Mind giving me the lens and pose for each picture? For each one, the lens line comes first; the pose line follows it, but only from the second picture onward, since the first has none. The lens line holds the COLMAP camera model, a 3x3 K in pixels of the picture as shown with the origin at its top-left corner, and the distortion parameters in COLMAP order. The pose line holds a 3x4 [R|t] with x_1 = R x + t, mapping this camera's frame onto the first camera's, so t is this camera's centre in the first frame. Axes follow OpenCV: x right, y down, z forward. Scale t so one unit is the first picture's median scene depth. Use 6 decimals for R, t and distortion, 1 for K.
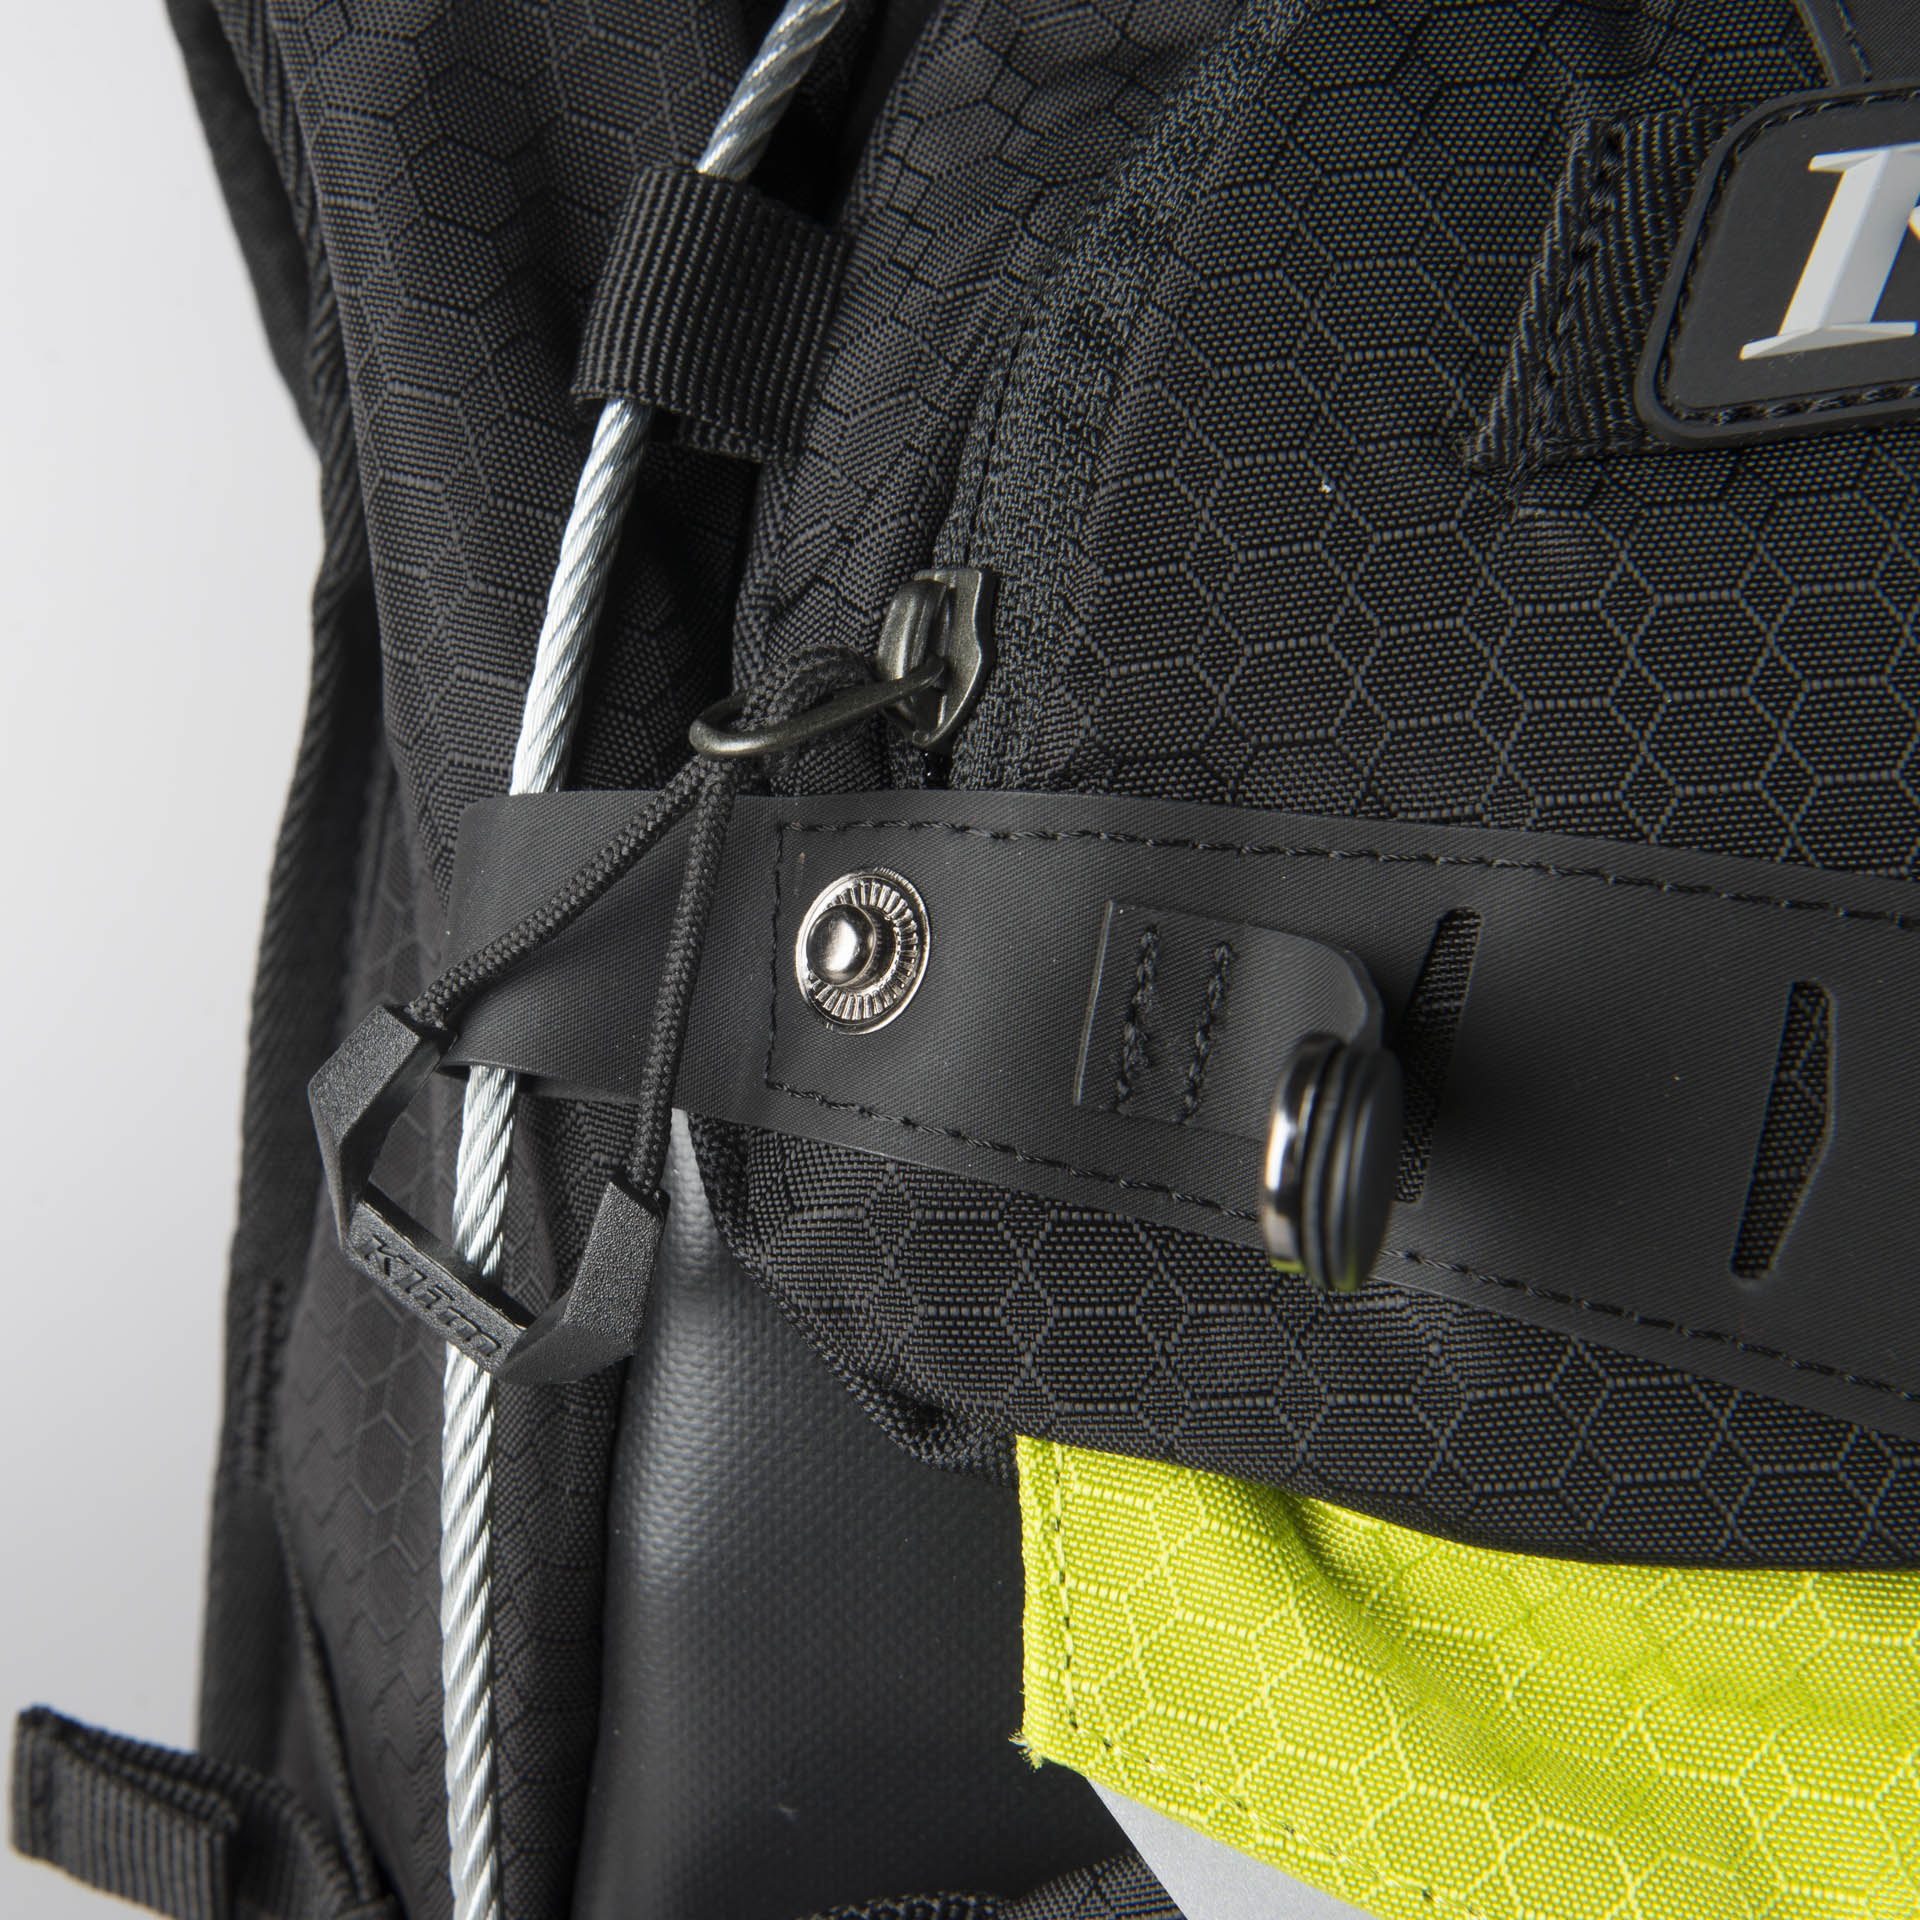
lens RADIAL K [[3272.5, 0, 960.0], [0, 3272.5, 960.0], [0, 0, 1]] dist [0.266259, -0.046652]
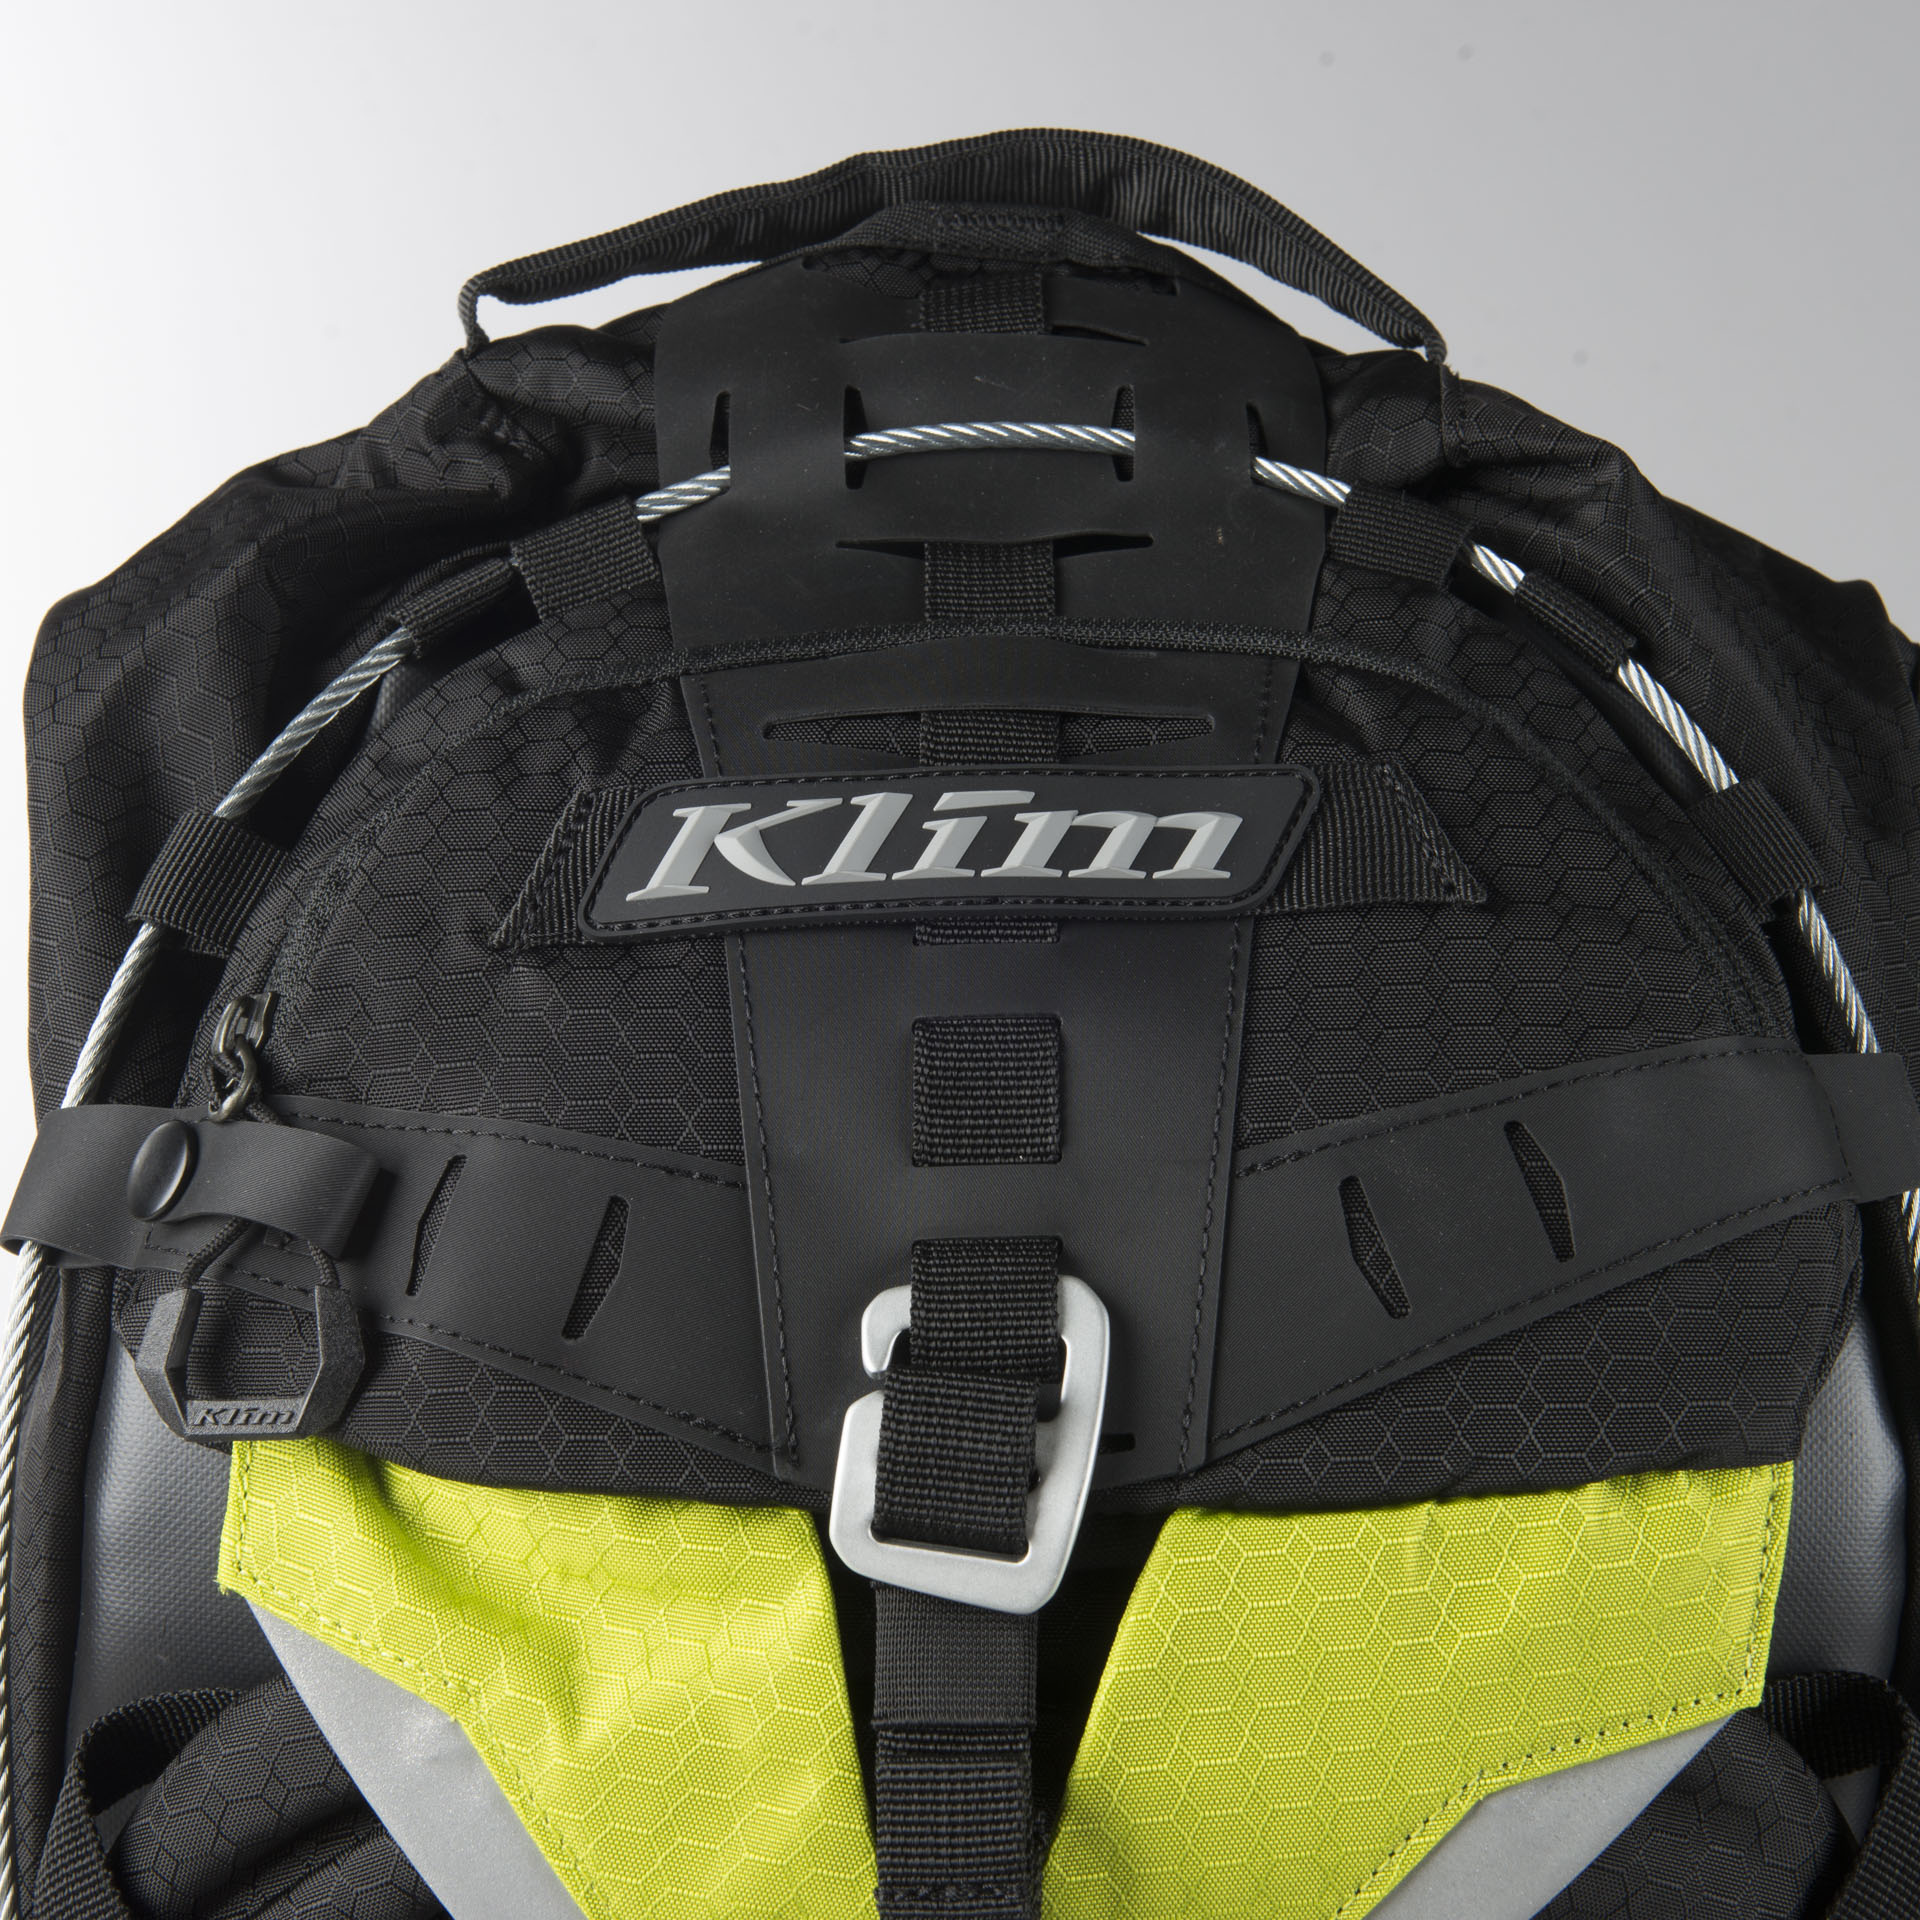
lens RADIAL K [[3272.5, 0, 960.0], [0, 3272.5, 960.0], [0, 0, 1]] dist [0.266259, -0.046652]
pose [[0.982618, 0.011406, -0.185288, 0.805404], [-0.051541, 0.975632, -0.213274, 0.275014], [0.178341, 0.219117, 0.959261, -0.889222]]
